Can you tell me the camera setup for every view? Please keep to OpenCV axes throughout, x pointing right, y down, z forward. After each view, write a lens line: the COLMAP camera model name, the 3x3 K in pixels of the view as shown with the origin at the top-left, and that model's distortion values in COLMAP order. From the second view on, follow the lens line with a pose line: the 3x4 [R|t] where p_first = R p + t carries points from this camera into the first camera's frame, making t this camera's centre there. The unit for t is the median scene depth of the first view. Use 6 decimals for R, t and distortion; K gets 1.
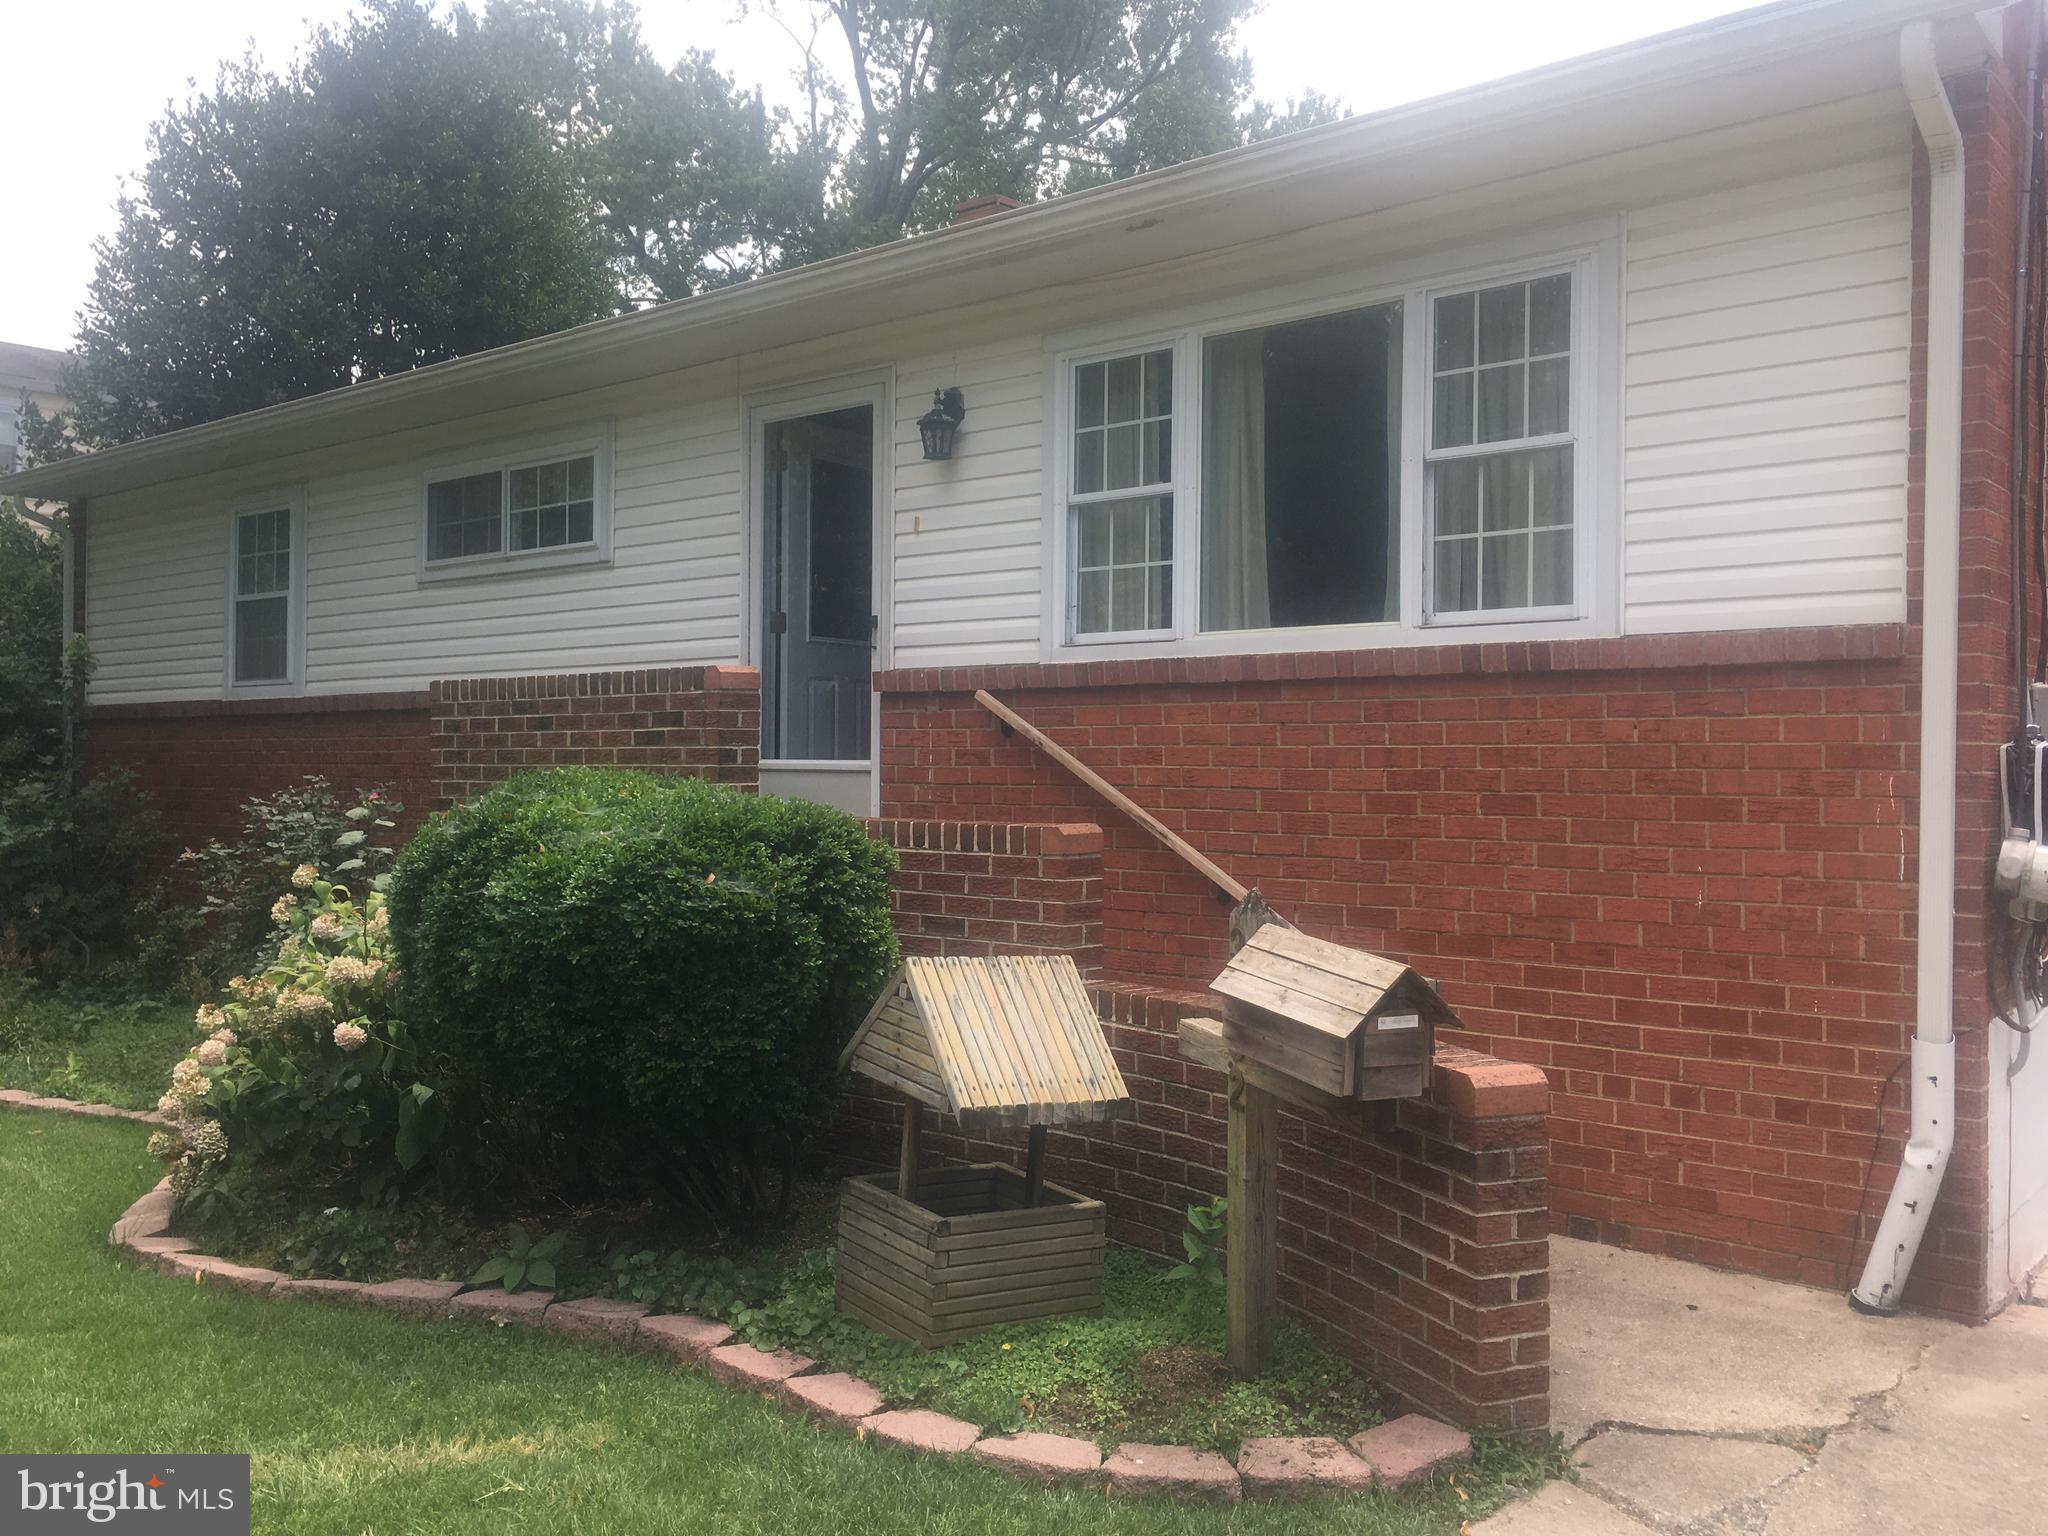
lens RADIAL K [[1763.1, 0, 1021.6], [0, 1763.1, 762.8], [0, 0, 1]] dist [0.077577, -0.100503]
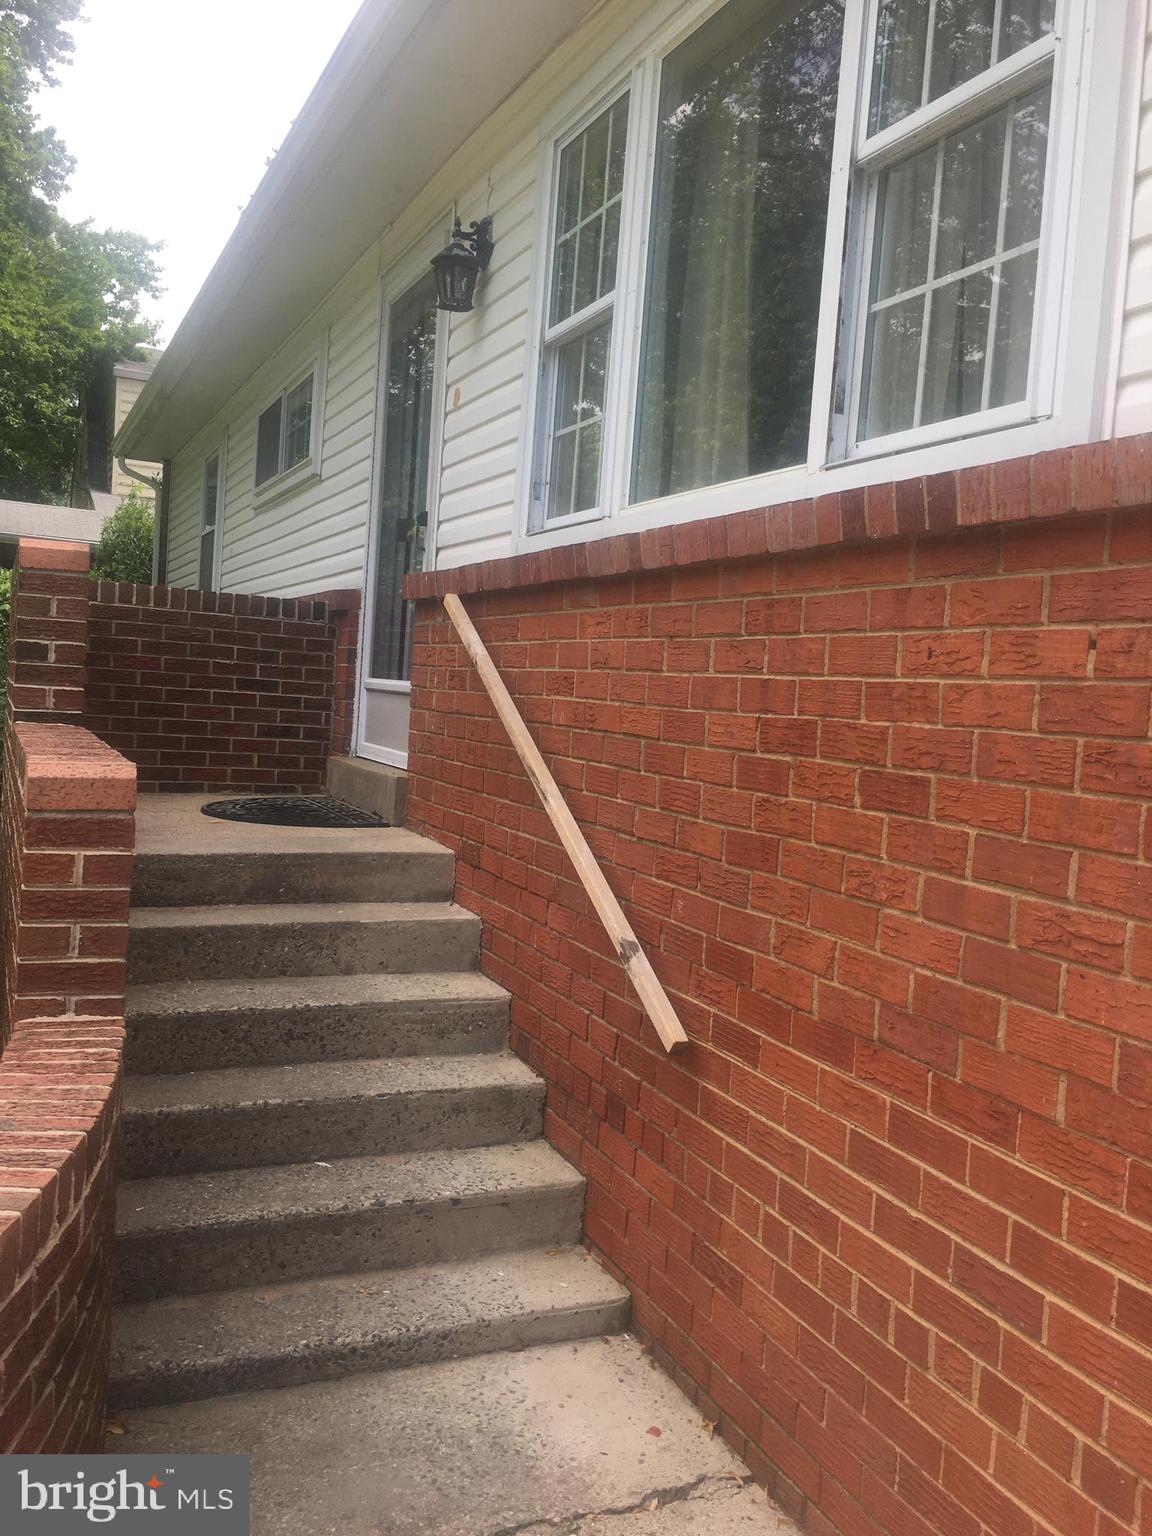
lens RADIAL K [[1322.3, 0, 569.3], [0, 1322.3, 774.1], [0, 0, 1]] dist [0.077577, -0.100503]
pose [[0.894885, 0.081343, -0.438821, 0.359821], [-0.062100, 0.996380, 0.058056, 0.001378], [0.441955, -0.024703, 0.896697, 0.605616]]
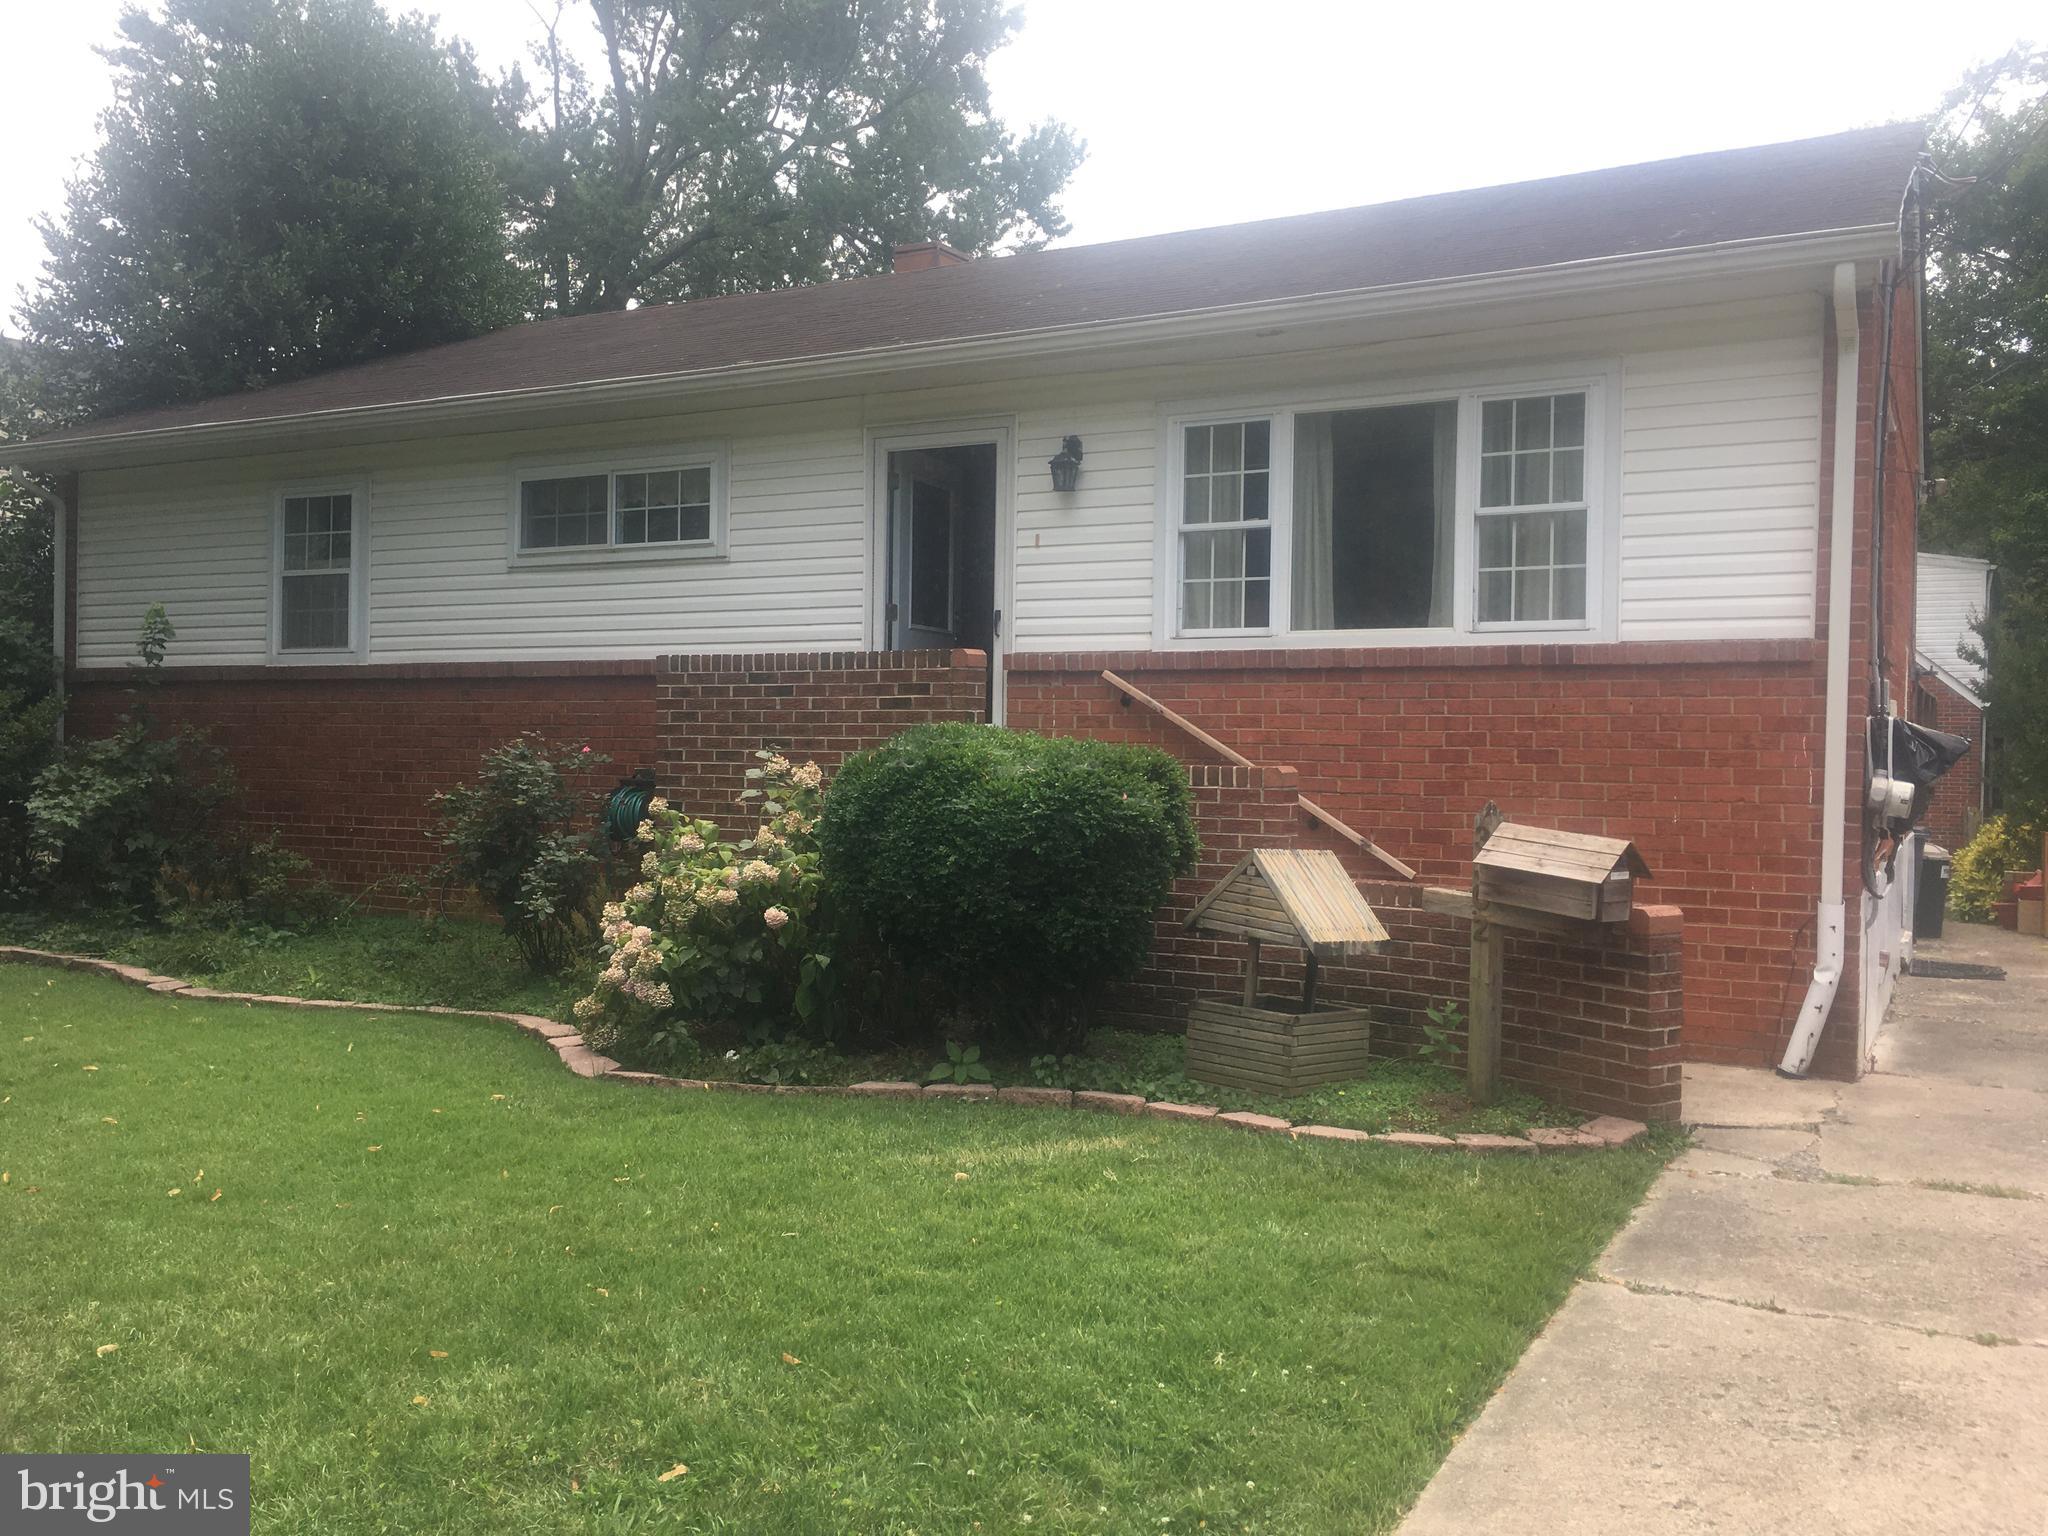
lens RADIAL K [[1763.1, 0, 1029.3], [0, 1763.1, 766.6], [0, 0, 1]] dist [0.077577, -0.100503]
pose [[0.977804, 0.006264, 0.209426, -0.435844], [-0.009026, 0.999884, 0.012233, 0.018025], [-0.209326, -0.013852, 0.977748, -0.331567]]
